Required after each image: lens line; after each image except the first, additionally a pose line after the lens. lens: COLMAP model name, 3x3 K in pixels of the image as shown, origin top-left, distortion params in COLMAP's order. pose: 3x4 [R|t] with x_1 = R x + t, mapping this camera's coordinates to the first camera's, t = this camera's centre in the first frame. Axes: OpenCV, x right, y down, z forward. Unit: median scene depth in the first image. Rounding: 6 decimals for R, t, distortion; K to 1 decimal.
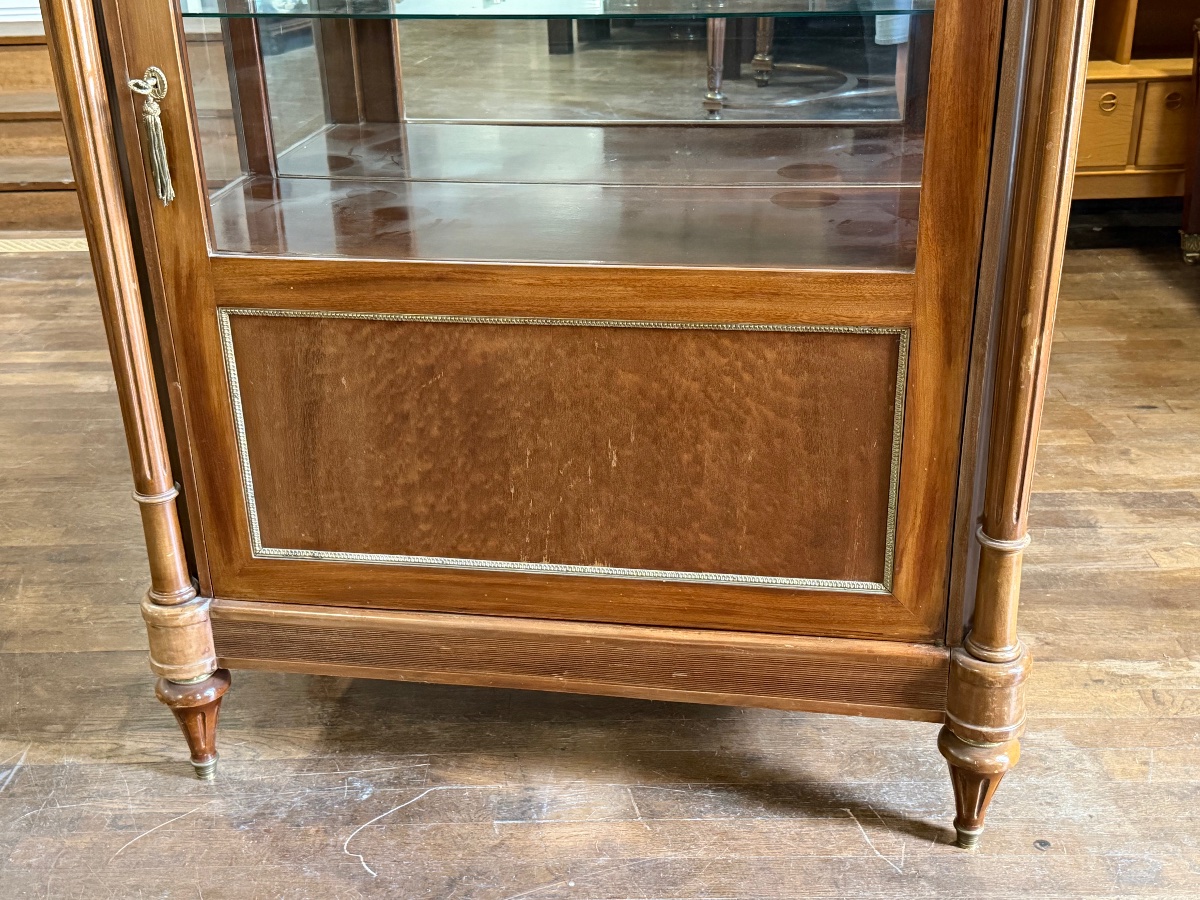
lens RADIAL K [[1388.2, 0, 600.0], [0, 1388.2, 450.0], [0, 0, 1]] dist [0.182493, -0.395750]
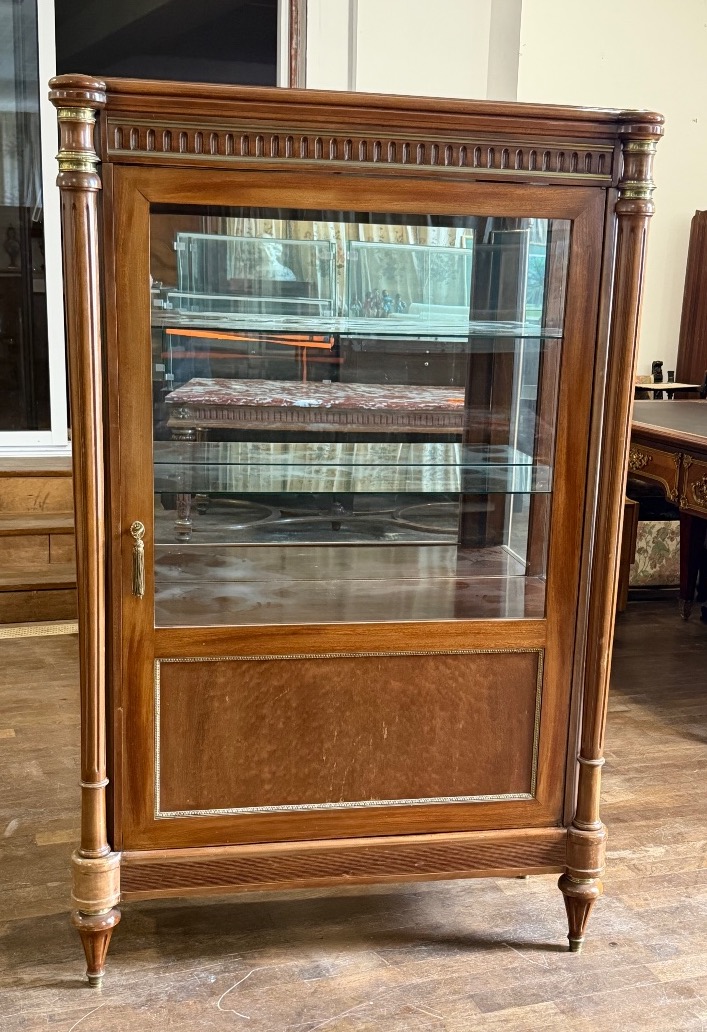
lens RADIAL K [[1280.5, 0, 384.9], [0, 1280.5, 563.5], [0, 0, 1]] dist [0.228189, -0.576477]
pose [[0.933097, -0.022399, 0.358926, -0.546064], [0.093512, 0.978839, -0.182017, 0.088823], [-0.347253, 0.203403, 0.915447, -0.499353]]
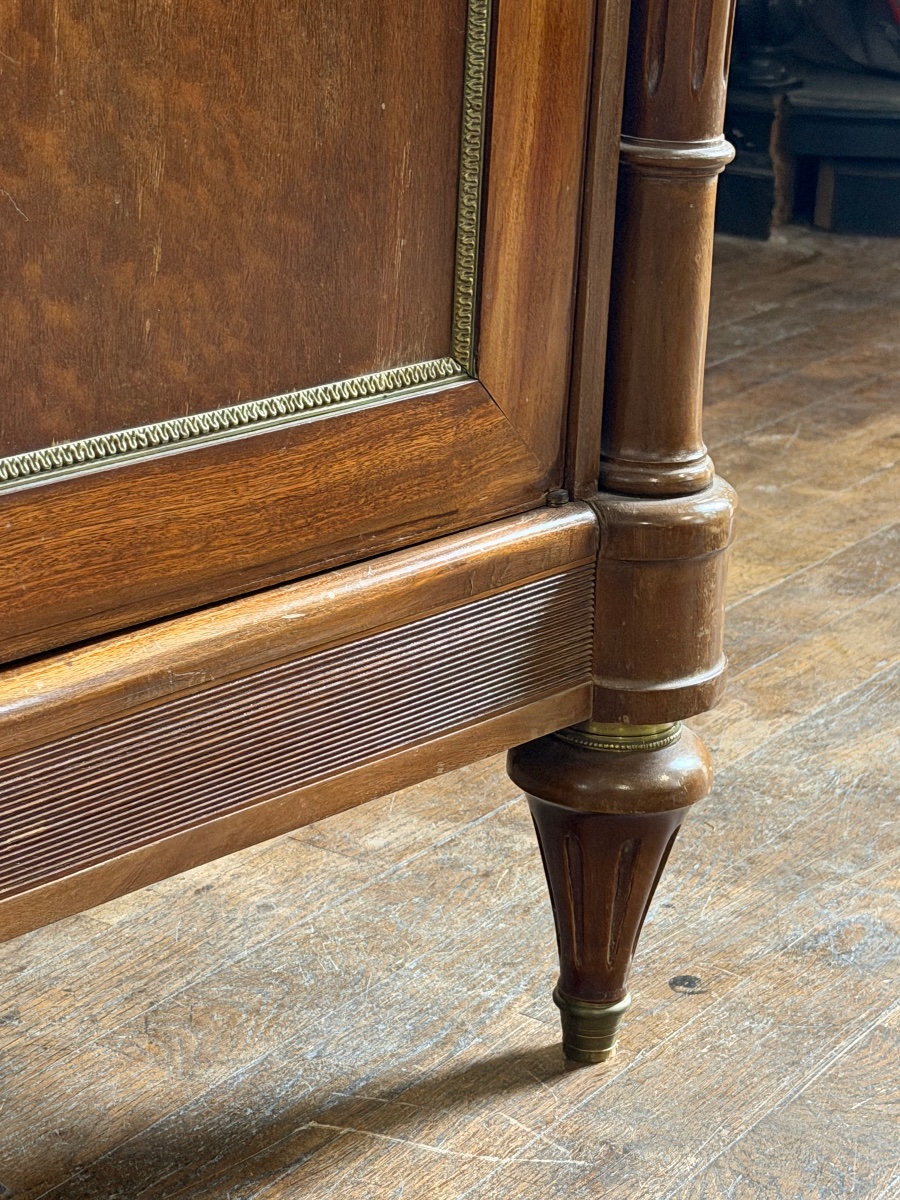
lens RADIAL K [[2797.7, 0, 450.0], [0, 2797.7, 600.0], [0, 0, 1]] dist [0.241470, -0.234256]
pose [[0.541427, -0.225644, 0.809902, -0.369836], [0.292249, 0.953751, 0.070350, 0.101724], [-0.788319, 0.198604, 0.582331, 0.590164]]
